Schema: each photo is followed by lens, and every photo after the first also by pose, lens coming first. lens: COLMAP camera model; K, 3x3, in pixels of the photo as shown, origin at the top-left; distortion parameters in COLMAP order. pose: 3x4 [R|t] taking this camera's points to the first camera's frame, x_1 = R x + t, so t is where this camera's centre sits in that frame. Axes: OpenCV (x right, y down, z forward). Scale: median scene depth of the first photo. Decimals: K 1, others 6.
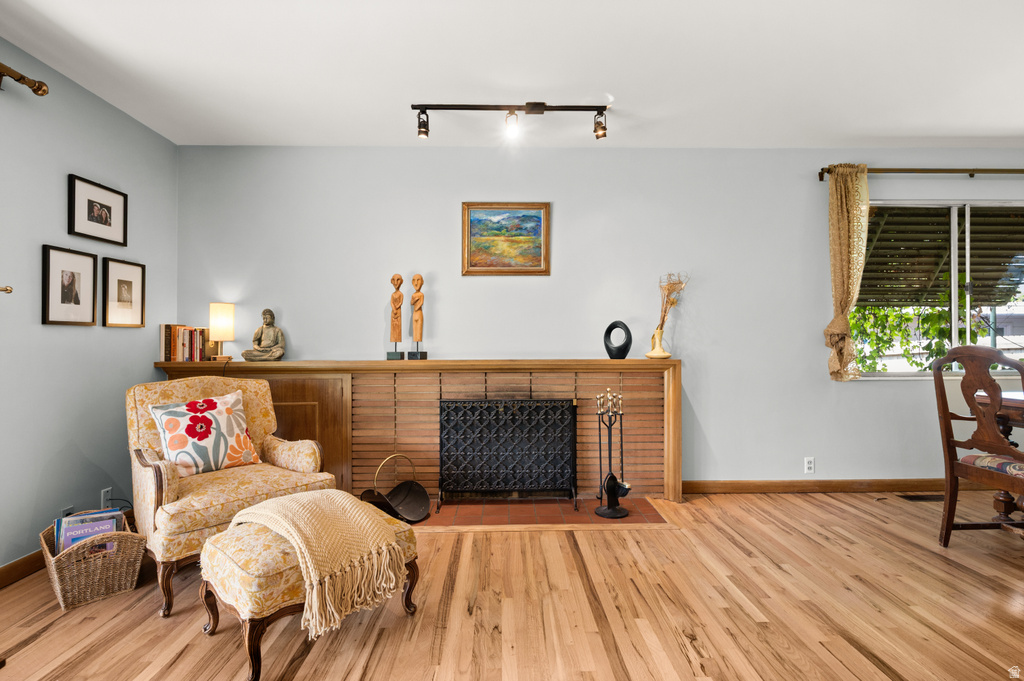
lens RADIAL K [[506.0, 0, 520.1], [0, 506.0, 339.2], [0, 0, 1]] dist [0.000215, -0.001262]
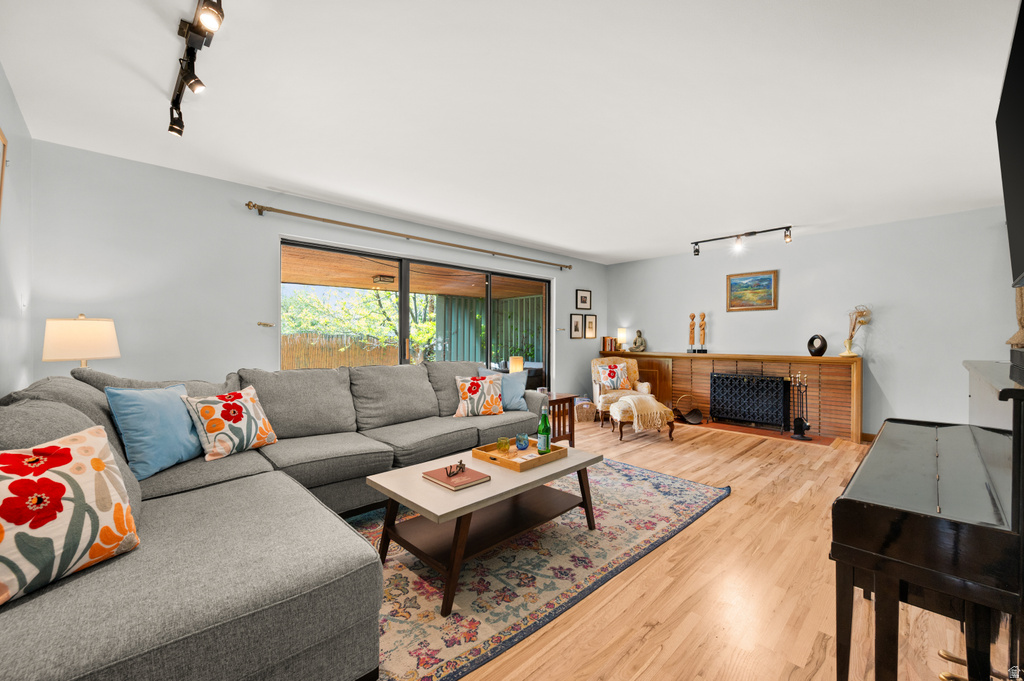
lens RADIAL K [[413.7, 0, 516.7], [0, 413.7, 340.6], [0, 0, 1]] dist [0.003010, 0.000113]
pose [[0.676316, 0.008083, -0.736567, 0.569080], [0.001985, 0.999916, 0.012797, -0.037576], [0.736609, -0.010117, 0.676244, -0.769258]]
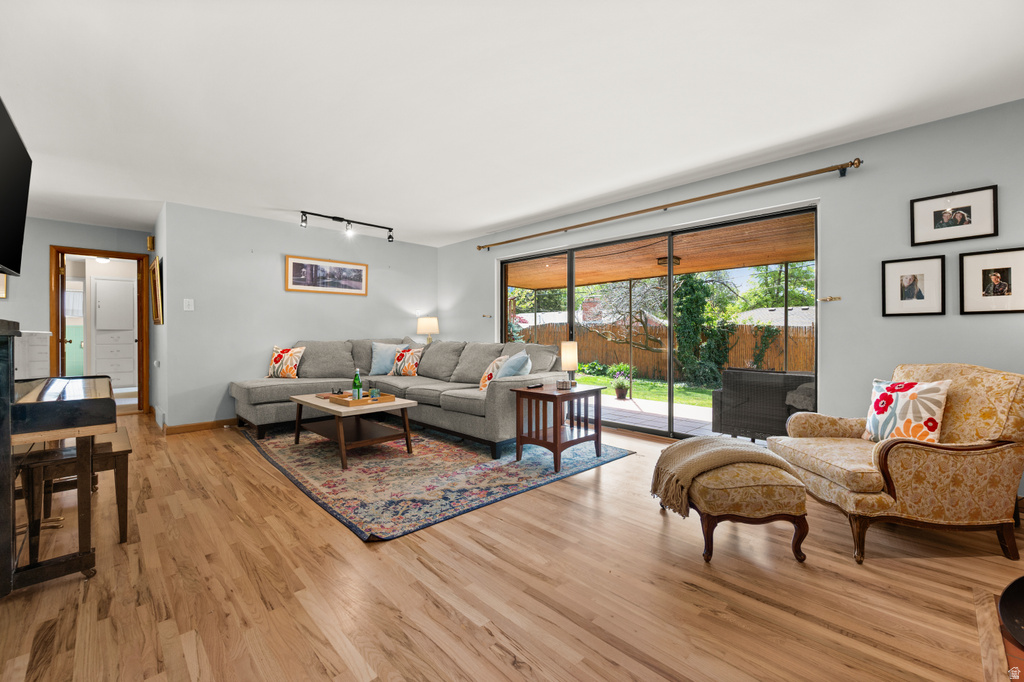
lens RADIAL K [[413.9, 0, 513.2], [0, 413.9, 334.4], [0, 0, 1]] dist [0.001196, -0.000240]
pose [[-0.732319, 0.006587, -0.680930, 0.468357], [0.006398, 0.999976, 0.002792, 0.008249], [0.680931, -0.002312, -0.732344, 0.856702]]
